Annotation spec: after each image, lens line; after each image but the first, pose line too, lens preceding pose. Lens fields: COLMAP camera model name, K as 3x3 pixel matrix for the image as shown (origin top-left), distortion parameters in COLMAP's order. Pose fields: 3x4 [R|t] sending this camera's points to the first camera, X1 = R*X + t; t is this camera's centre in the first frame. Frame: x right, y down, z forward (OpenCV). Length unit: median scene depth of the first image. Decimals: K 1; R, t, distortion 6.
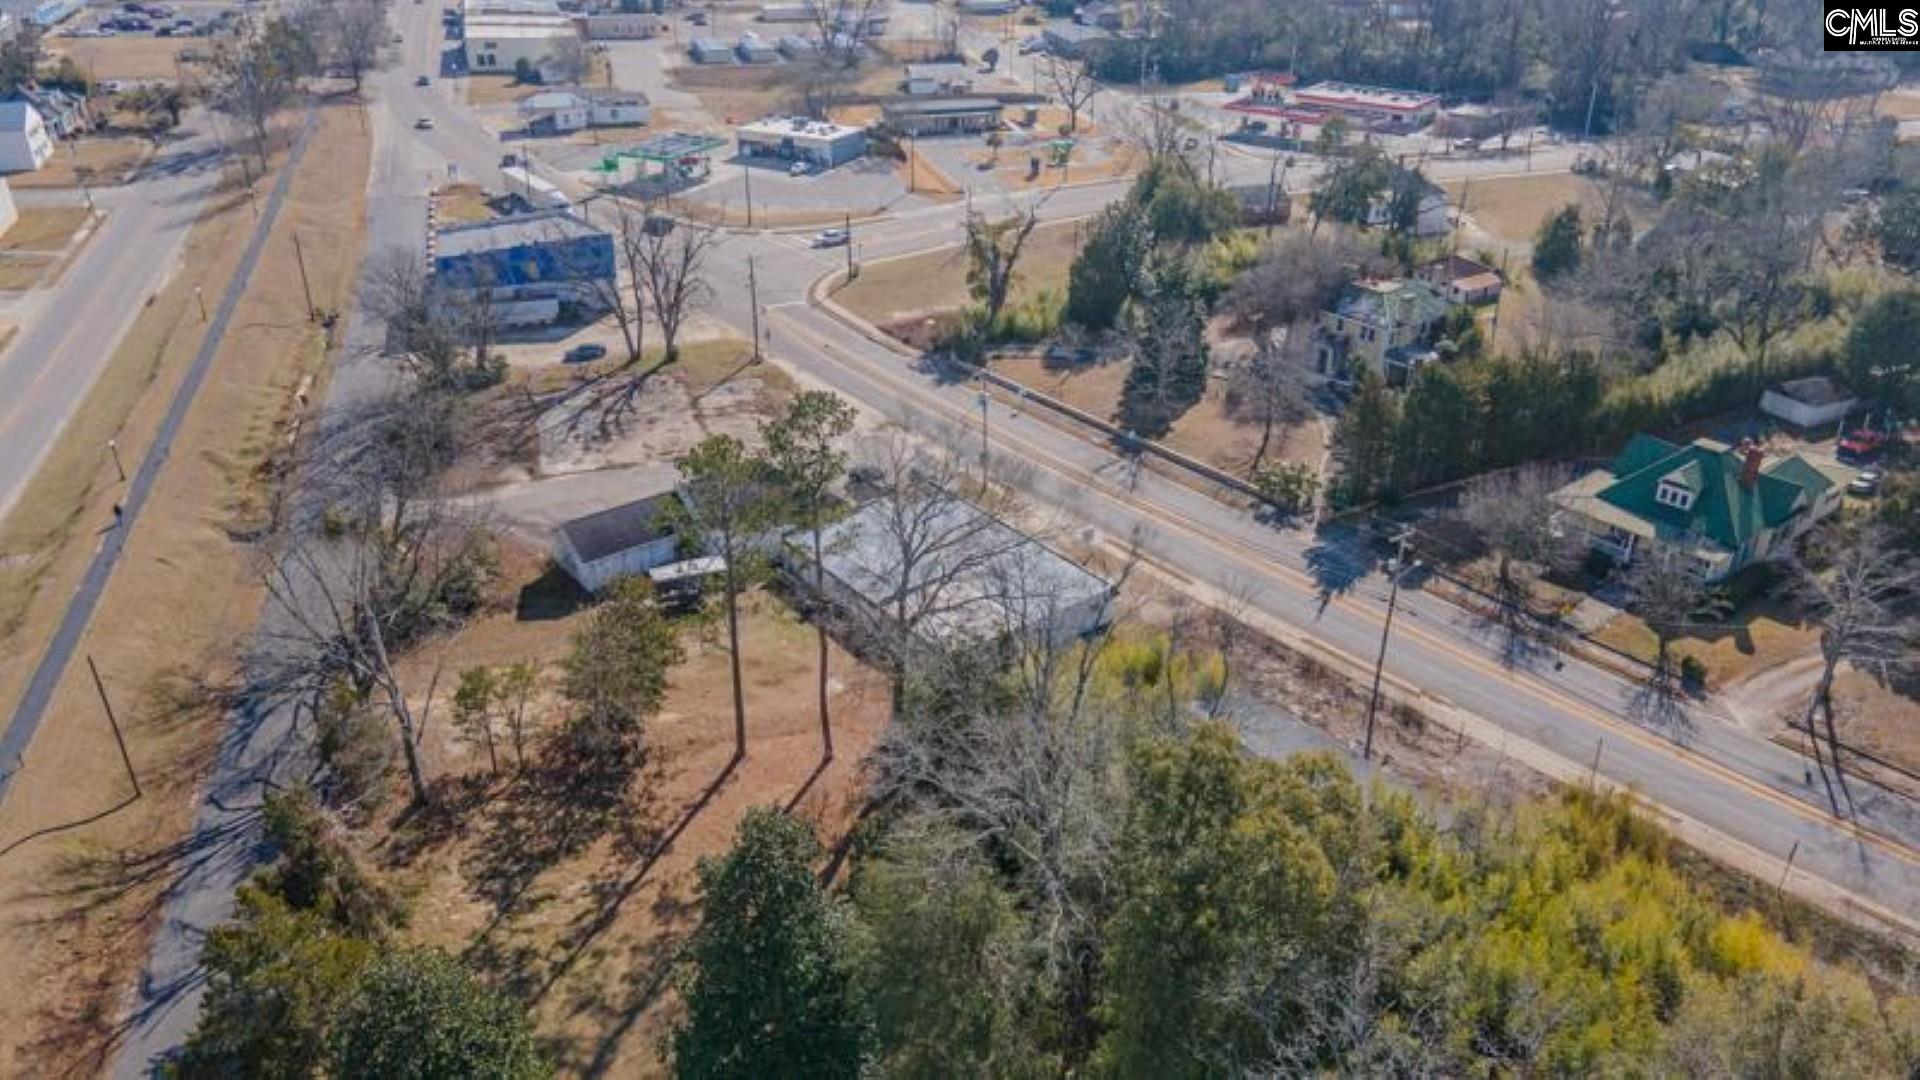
lens RADIAL K [[1377.0, 0, 958.3], [0, 1377.0, 540.8], [0, 0, 1]] dist [0.032545, 0.003765]
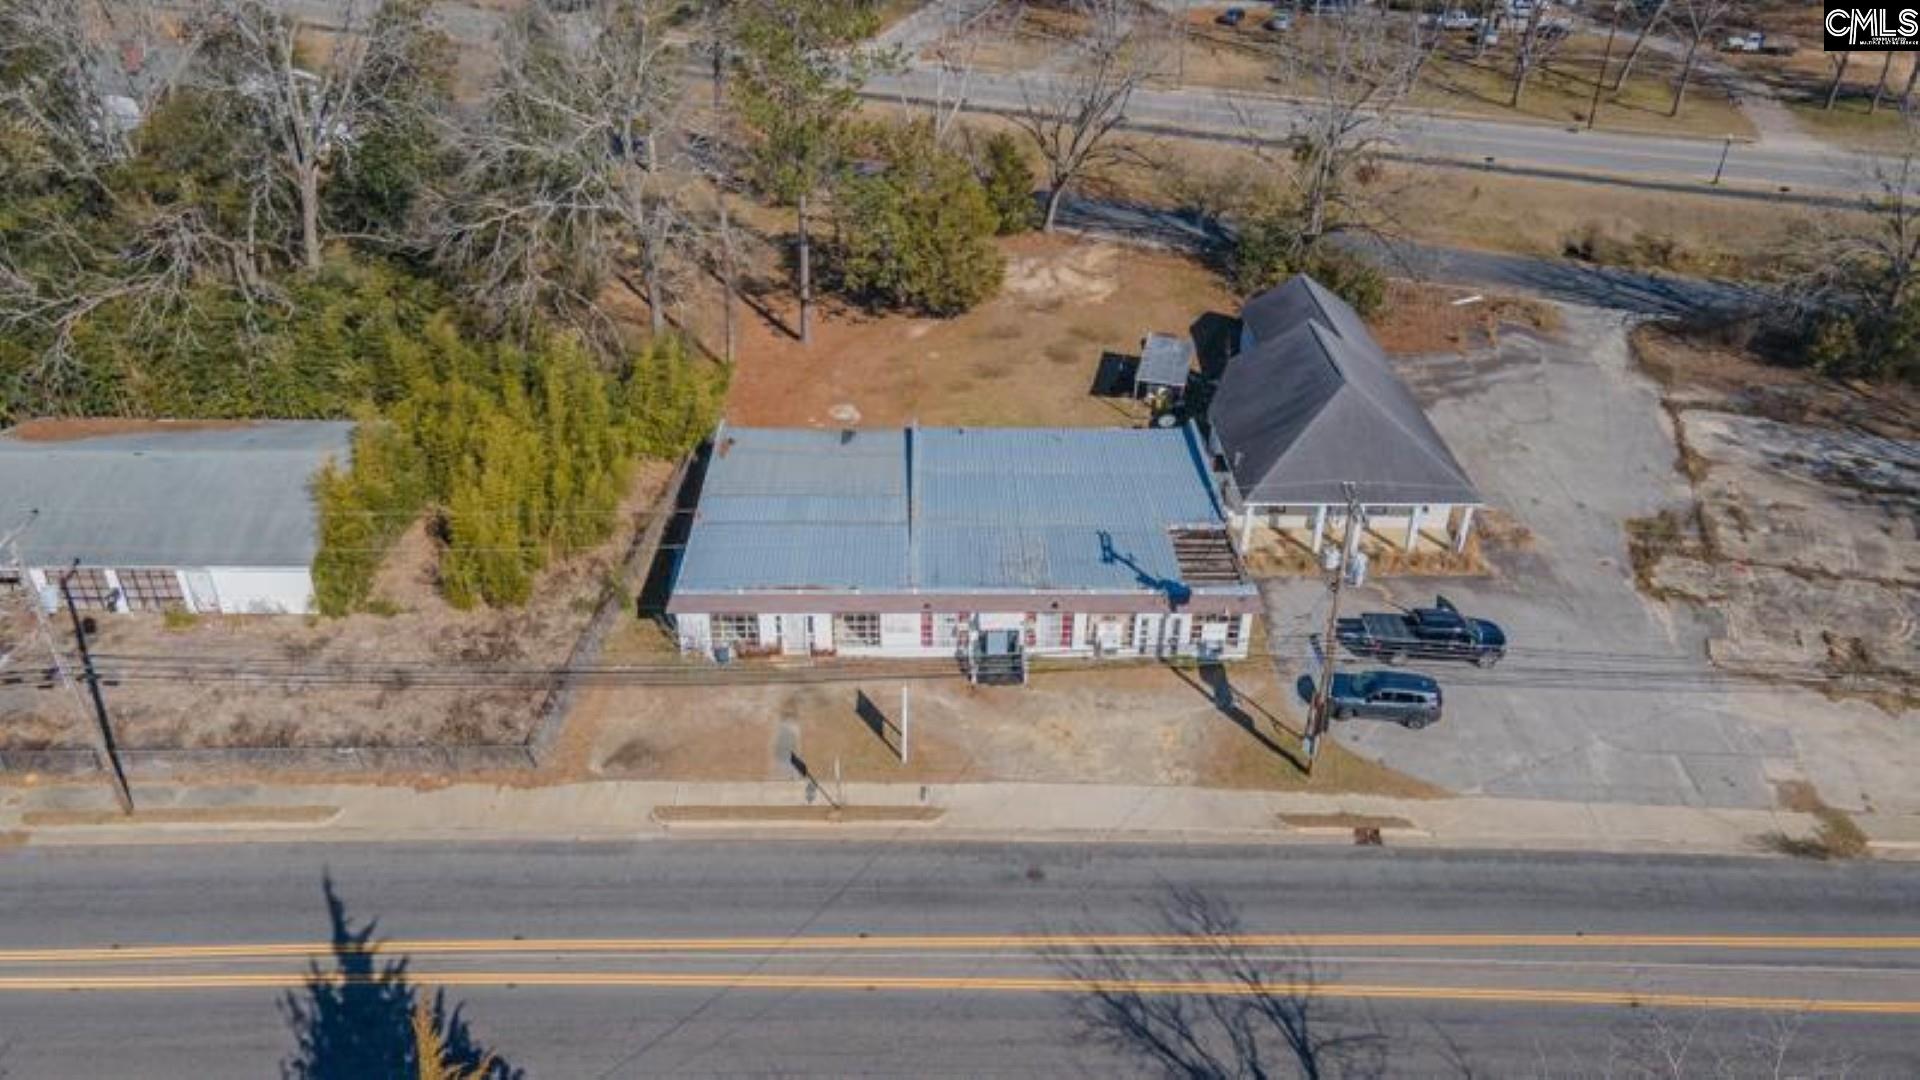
lens RADIAL K [[1377.0, 0, 958.3], [0, 1377.0, 540.8], [0, 0, 1]] dist [0.032545, 0.003765]
pose [[-0.599319, 0.419026, -0.682081, 0.378642], [-0.390940, 0.590334, 0.706167, -0.372037], [0.698558, 0.689872, -0.189984, 1.095108]]
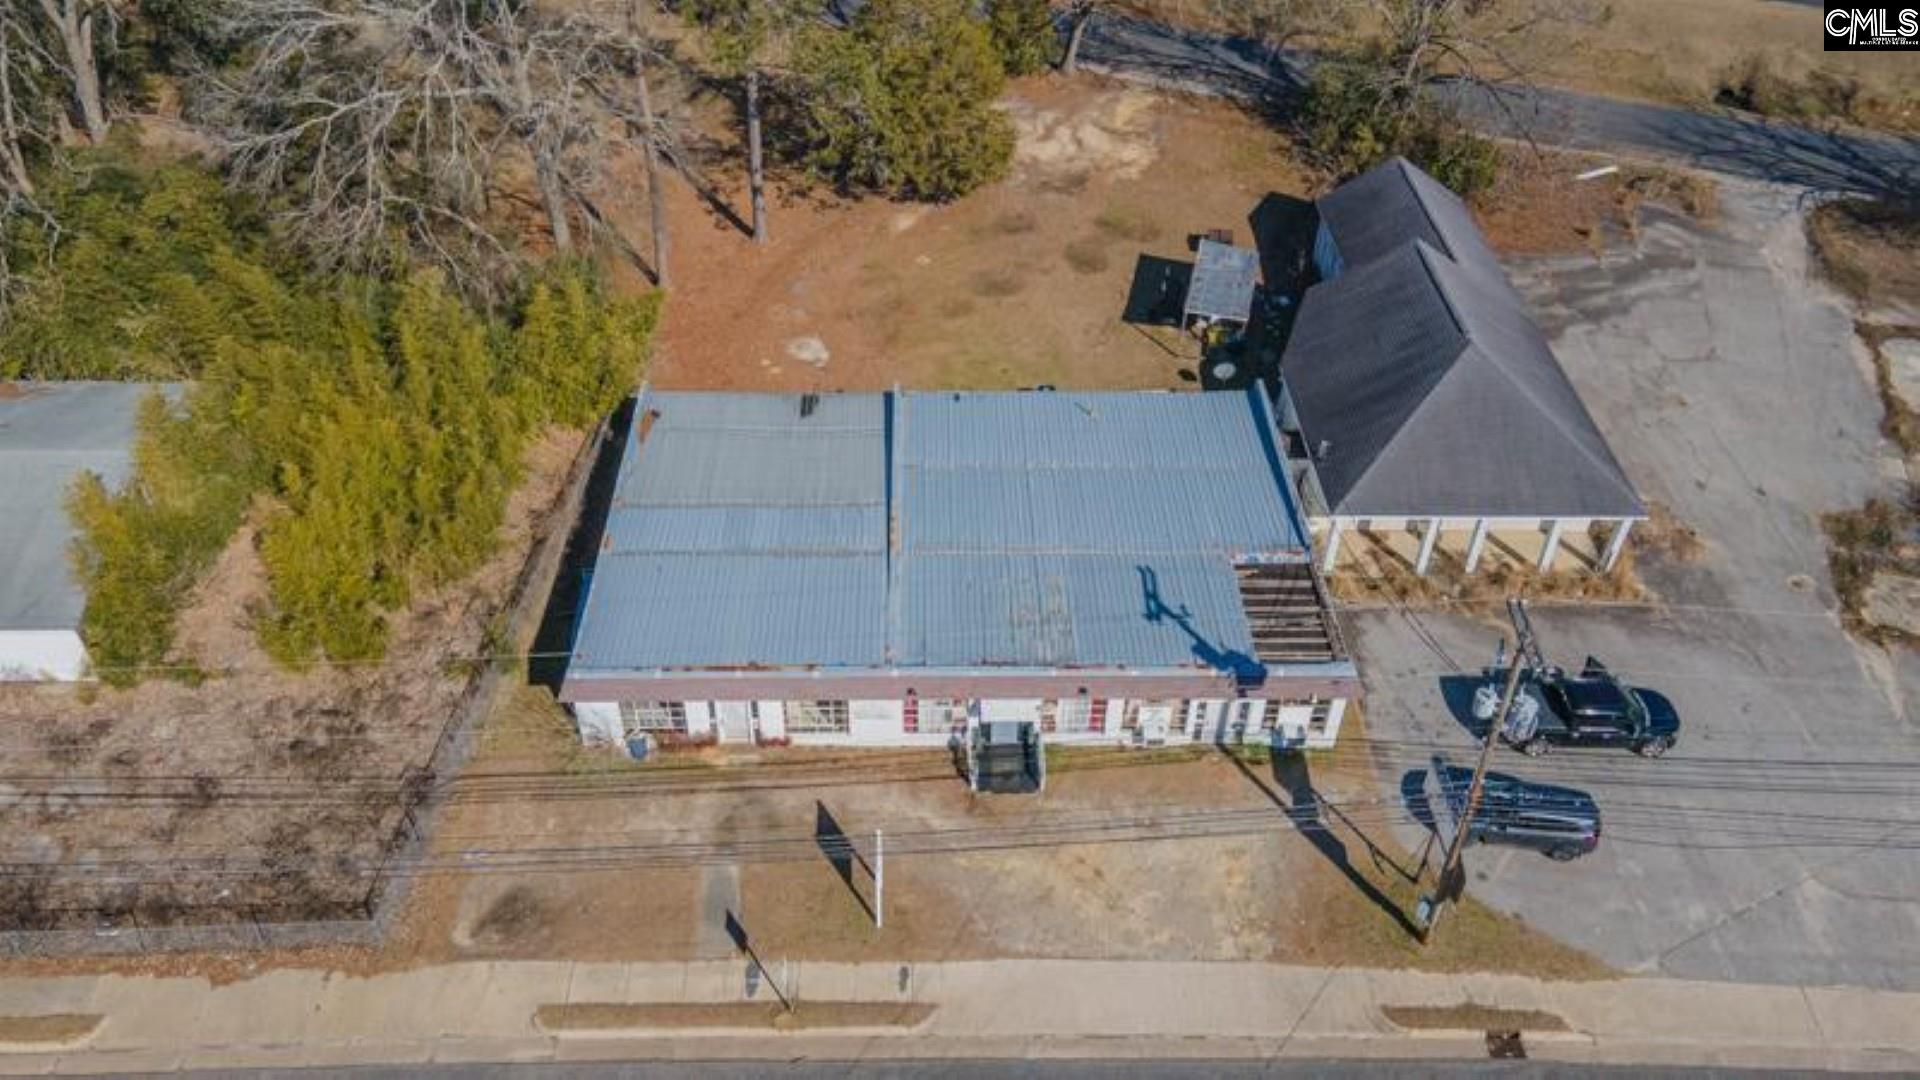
lens RADIAL K [[1440.5, 0, 960.0], [0, 1440.5, 540.0], [0, 0, 1]] dist [0.005262, 0.072022]
pose [[-0.598775, 0.518022, -0.610837, 0.262088], [-0.392406, 0.475115, 0.787581, -0.330685], [0.698202, 0.711280, -0.081212, 1.020310]]
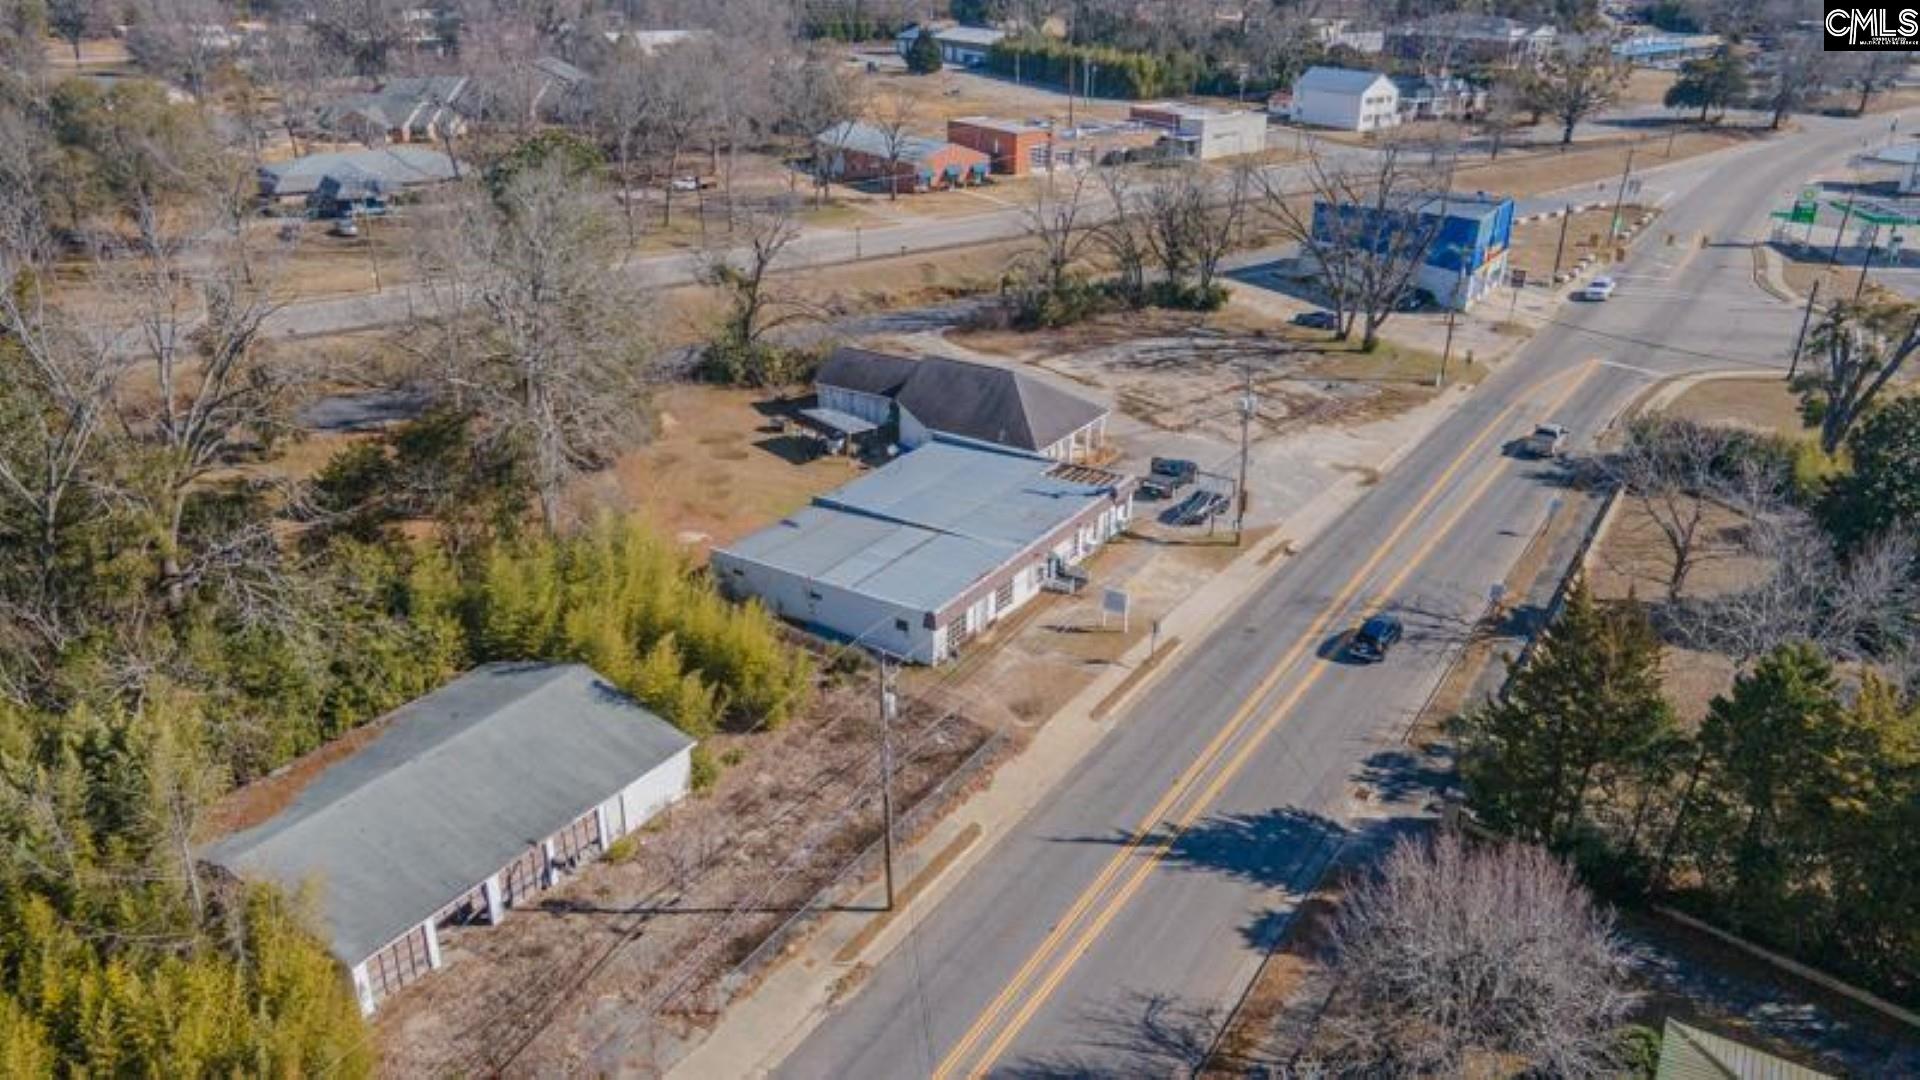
lens RADIAL K [[1391.8, 0, 956.4], [0, 1391.8, 517.3], [0, 0, 1]] dist [0.012901, 0.062179]
pose [[0.335372, 0.370009, -0.866383, 0.652719], [-0.452514, 0.869876, 0.196335, -0.139403], [0.826291, 0.326205, 0.459166, 0.640078]]
